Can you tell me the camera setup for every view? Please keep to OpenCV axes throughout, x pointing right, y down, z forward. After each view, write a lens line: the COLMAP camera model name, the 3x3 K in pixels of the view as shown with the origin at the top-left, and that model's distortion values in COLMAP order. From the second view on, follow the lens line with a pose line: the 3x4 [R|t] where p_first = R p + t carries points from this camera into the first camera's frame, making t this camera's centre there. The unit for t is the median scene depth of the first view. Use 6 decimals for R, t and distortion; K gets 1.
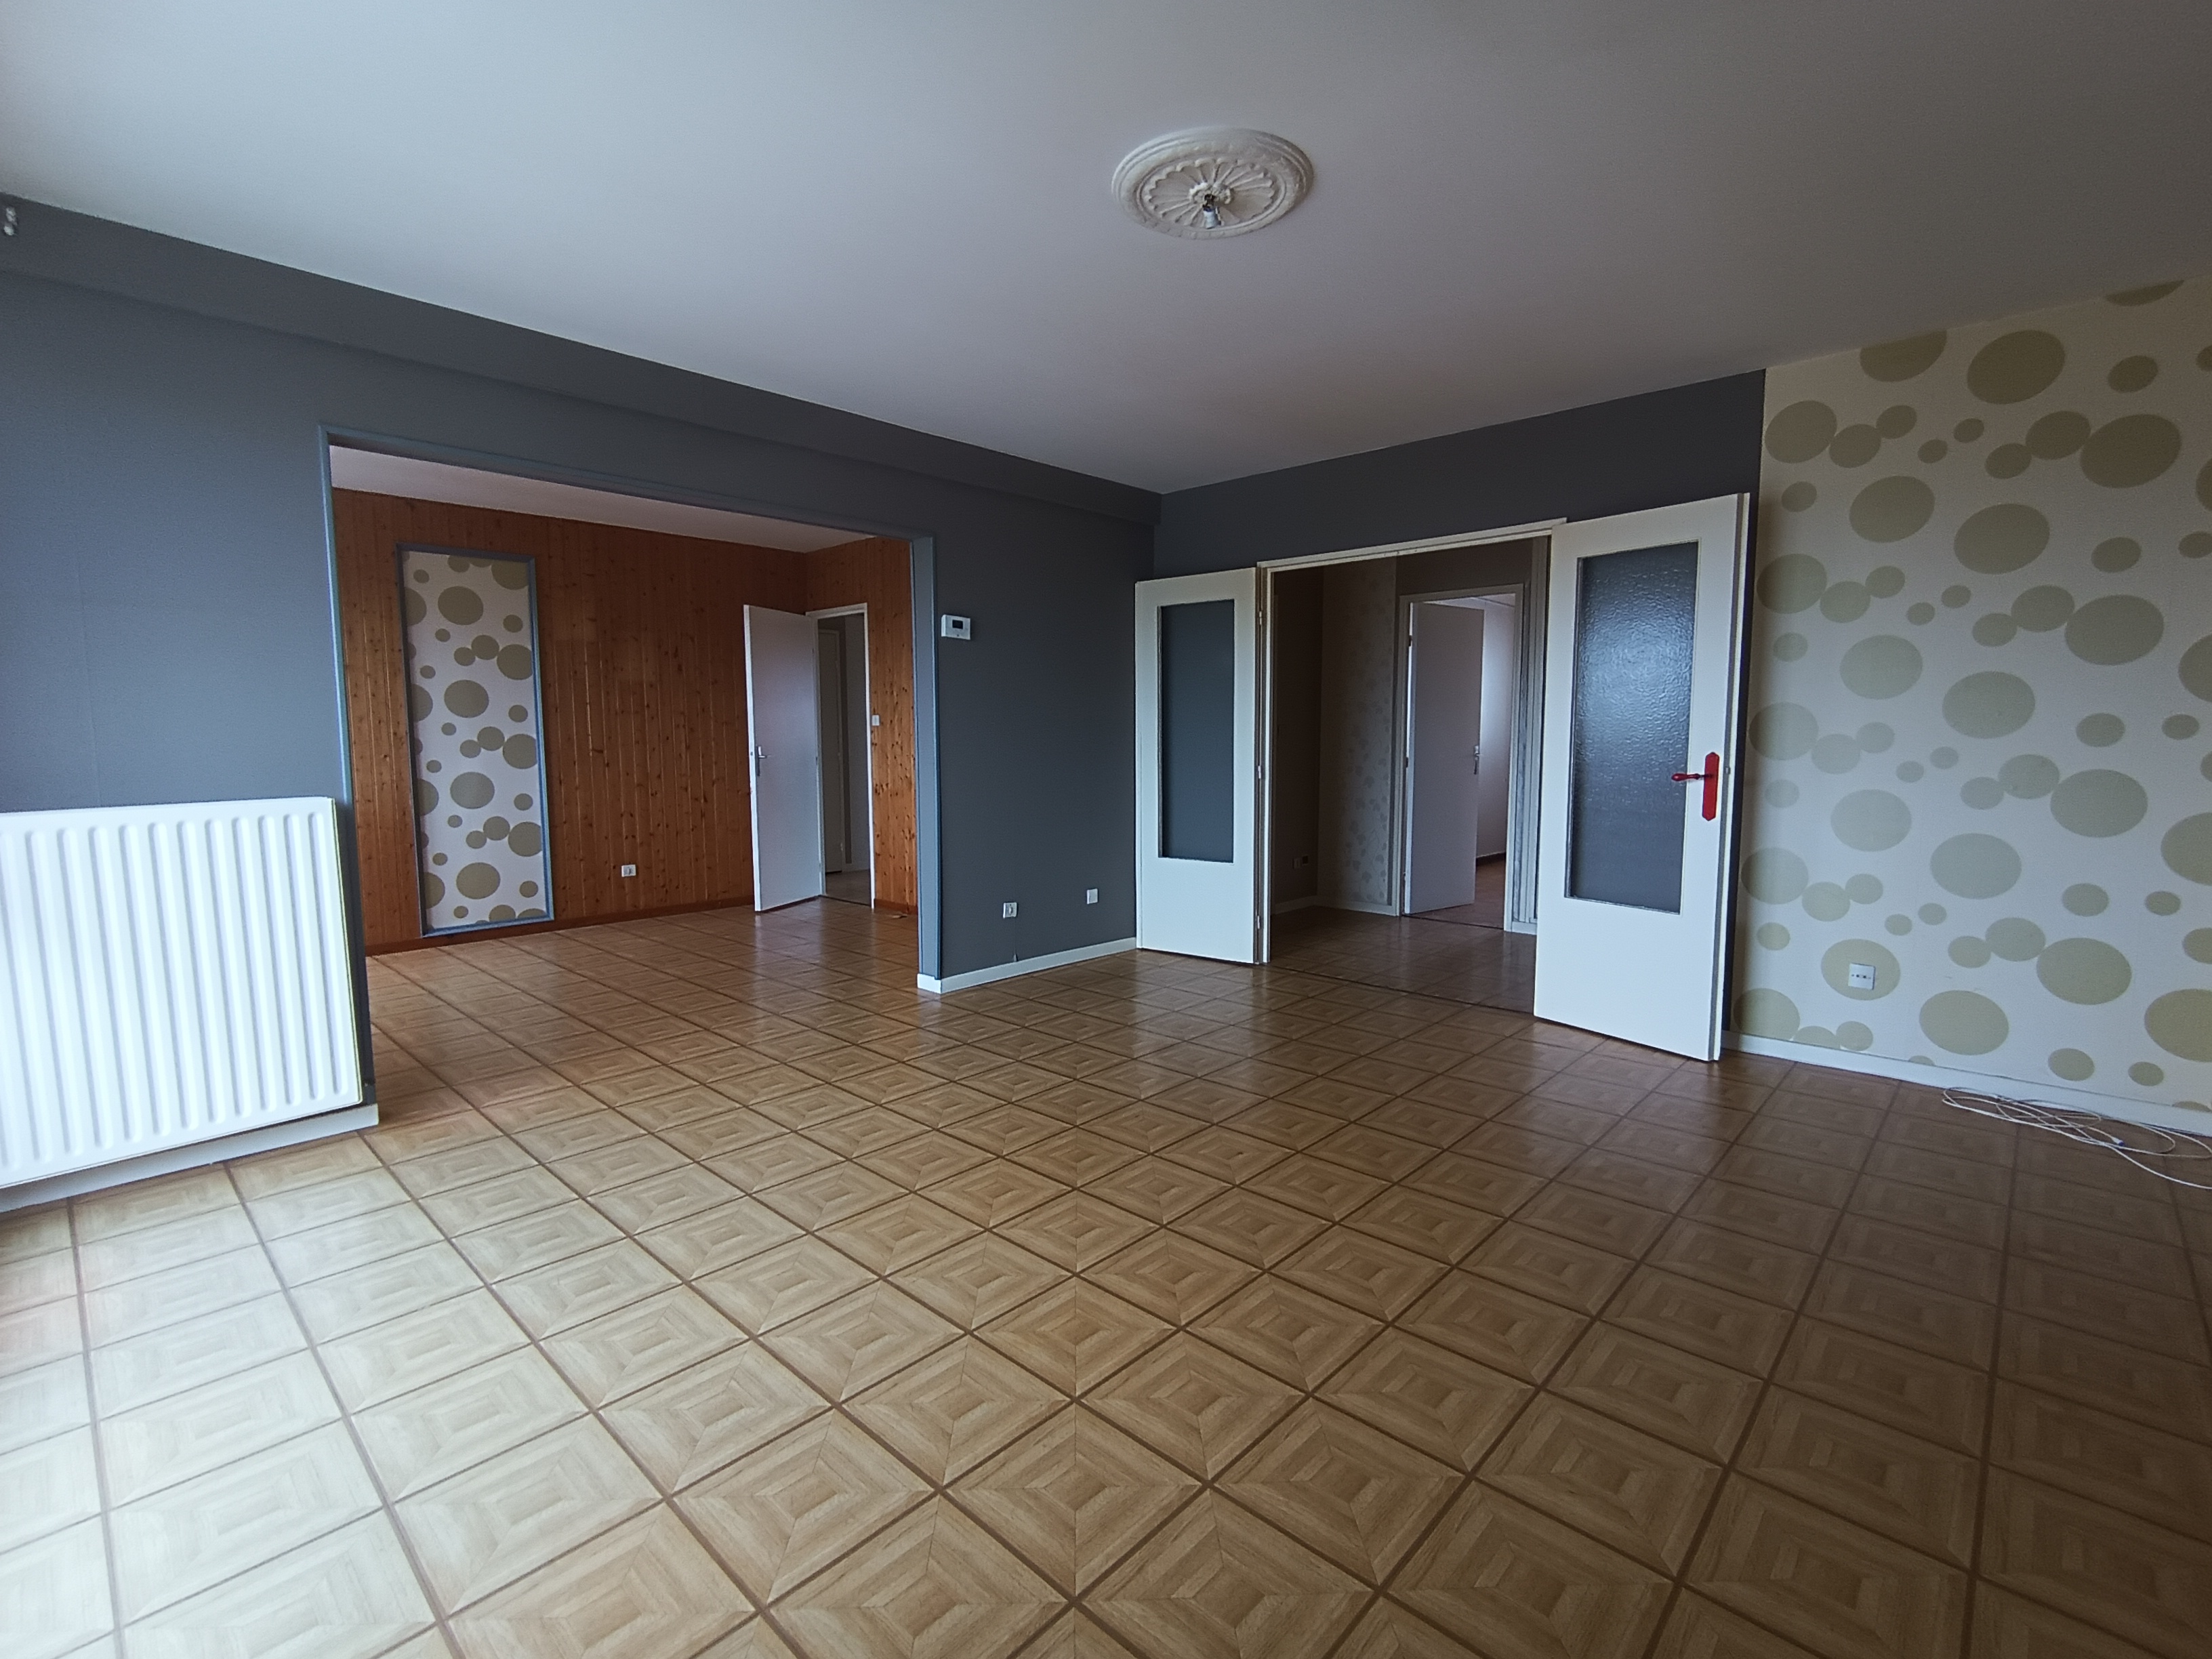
lens RADIAL K [[1015.2, 0, 1114.0], [0, 1015.2, 828.2], [0, 0, 1]] dist [-0.001377, -0.000037]
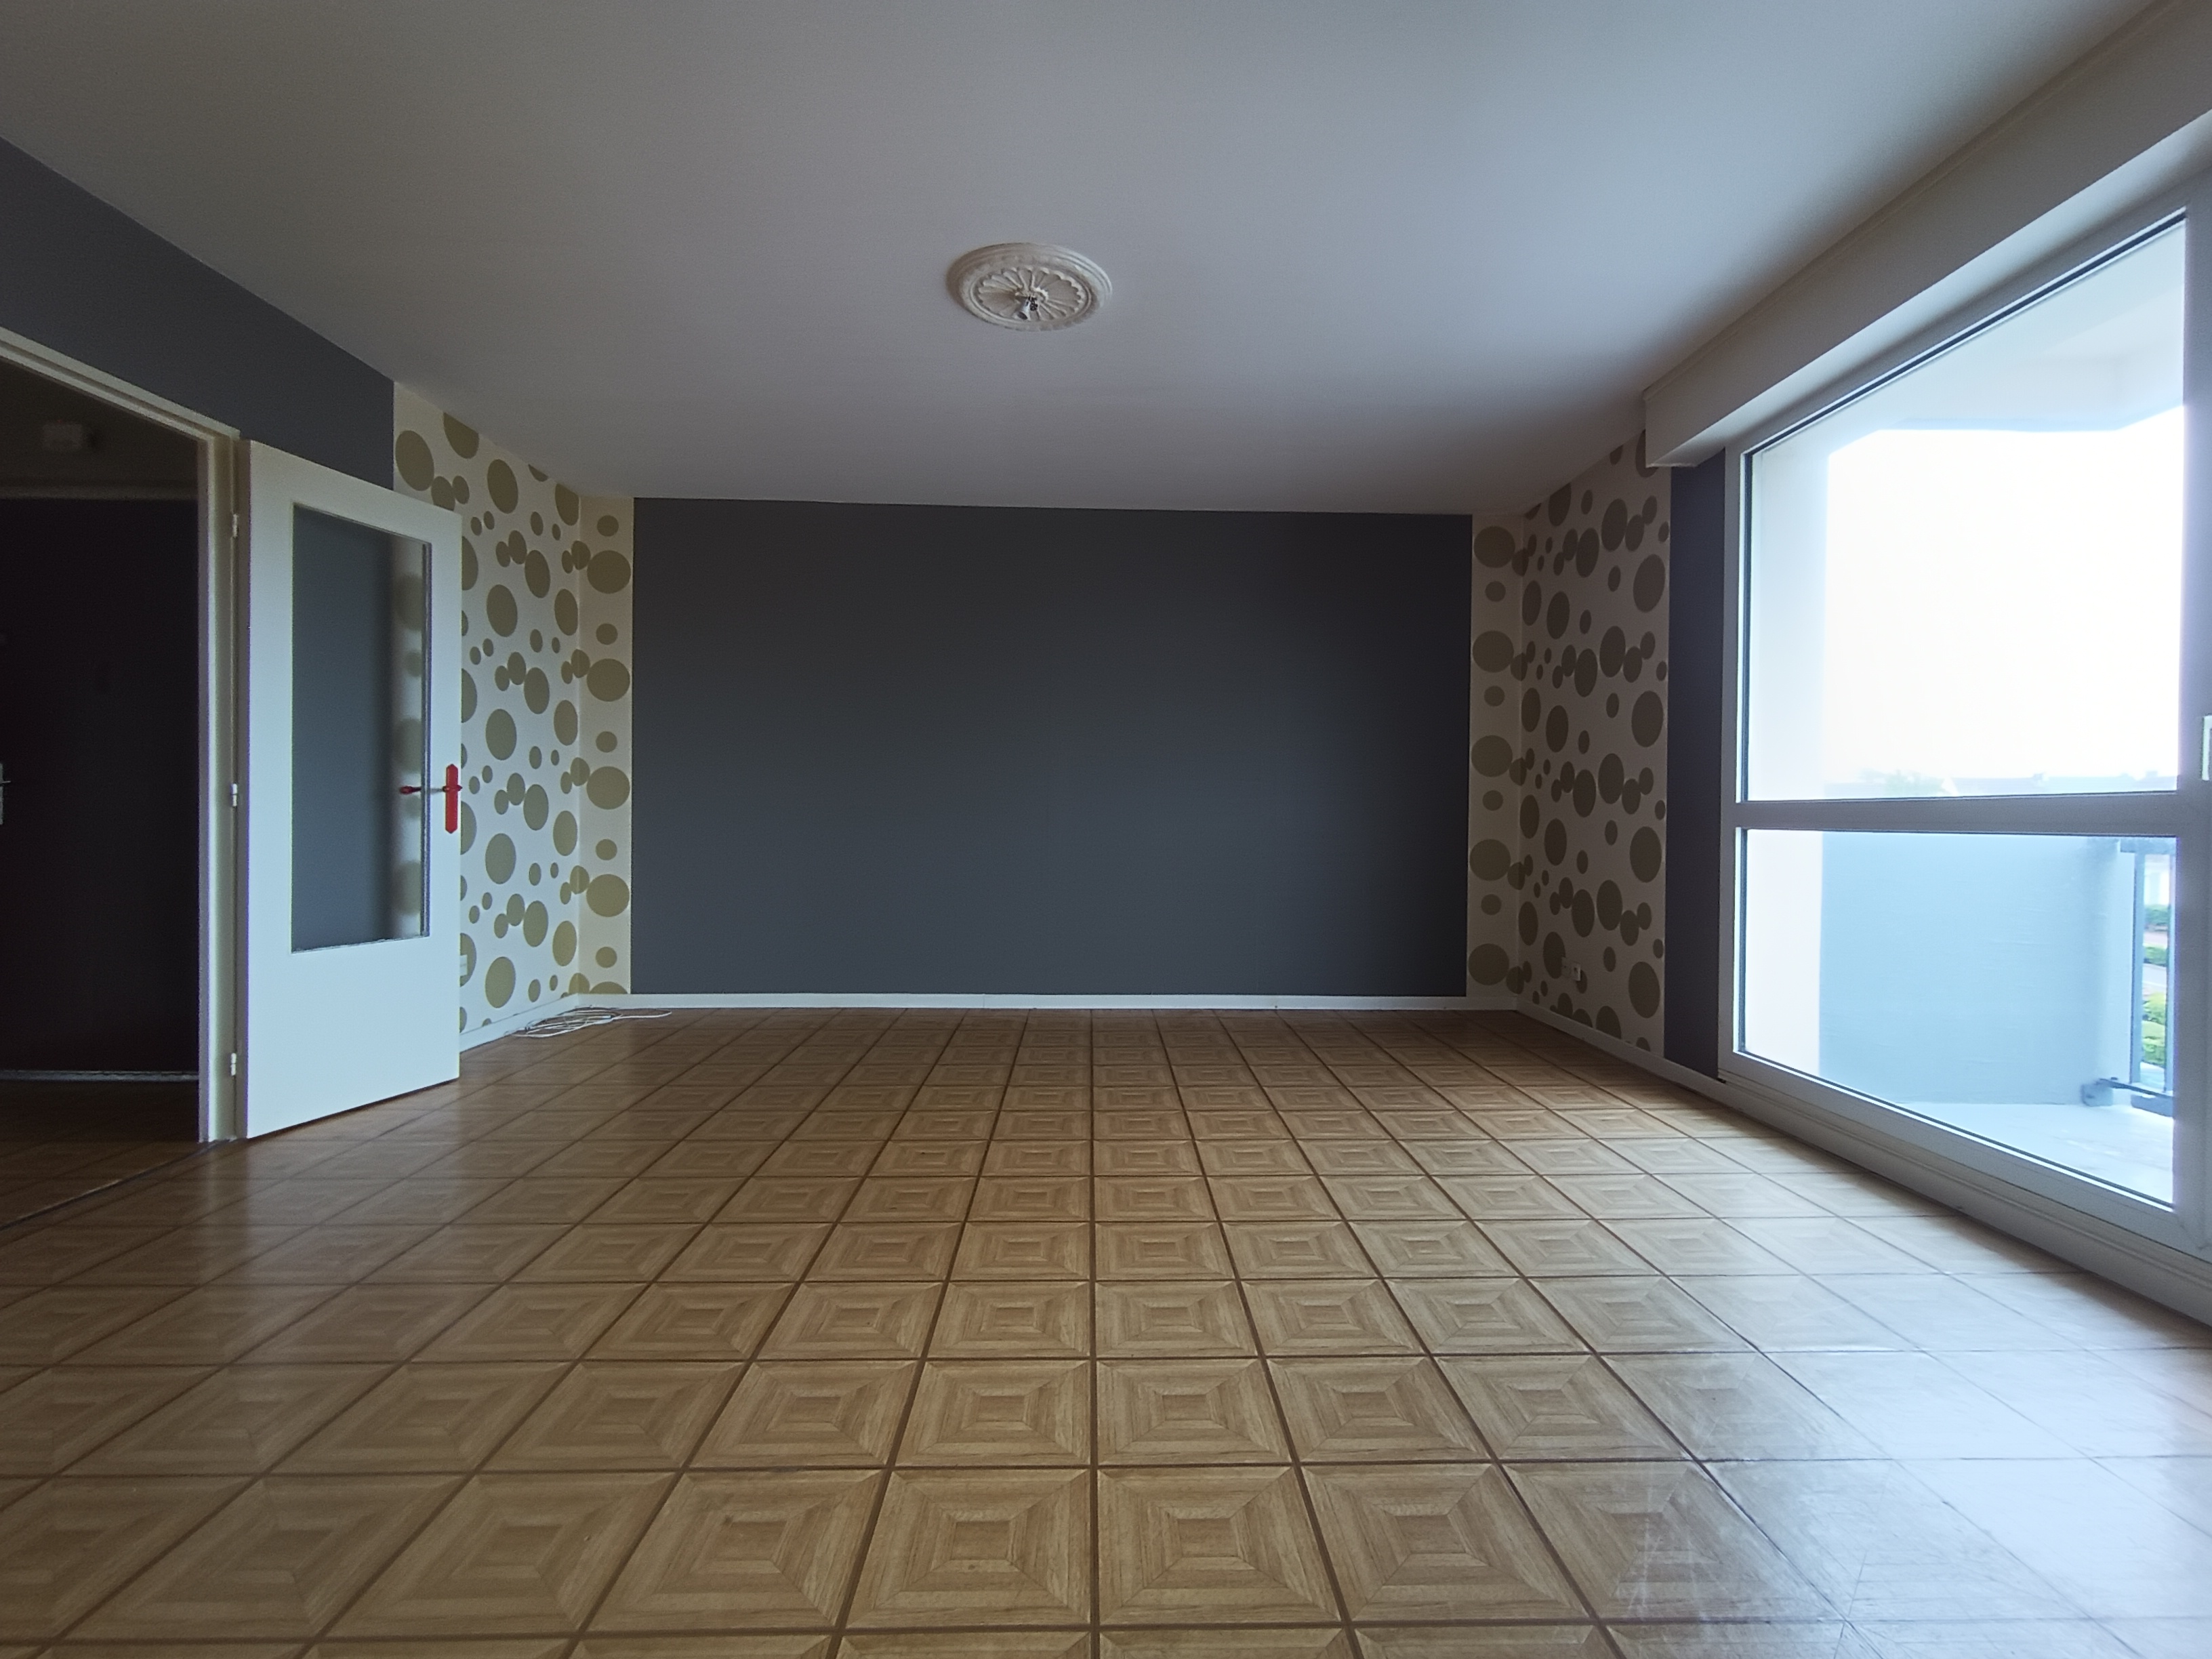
lens RADIAL K [[1015.2, 0, 1114.0], [0, 1015.2, 828.2], [0, 0, 1]] dist [-0.001377, -0.000037]
pose [[-0.698205, -0.013266, 0.715775, -0.569874], [0.059874, 0.995243, 0.076849, -0.049114], [-0.713389, 0.096513, -0.694090, 1.219604]]
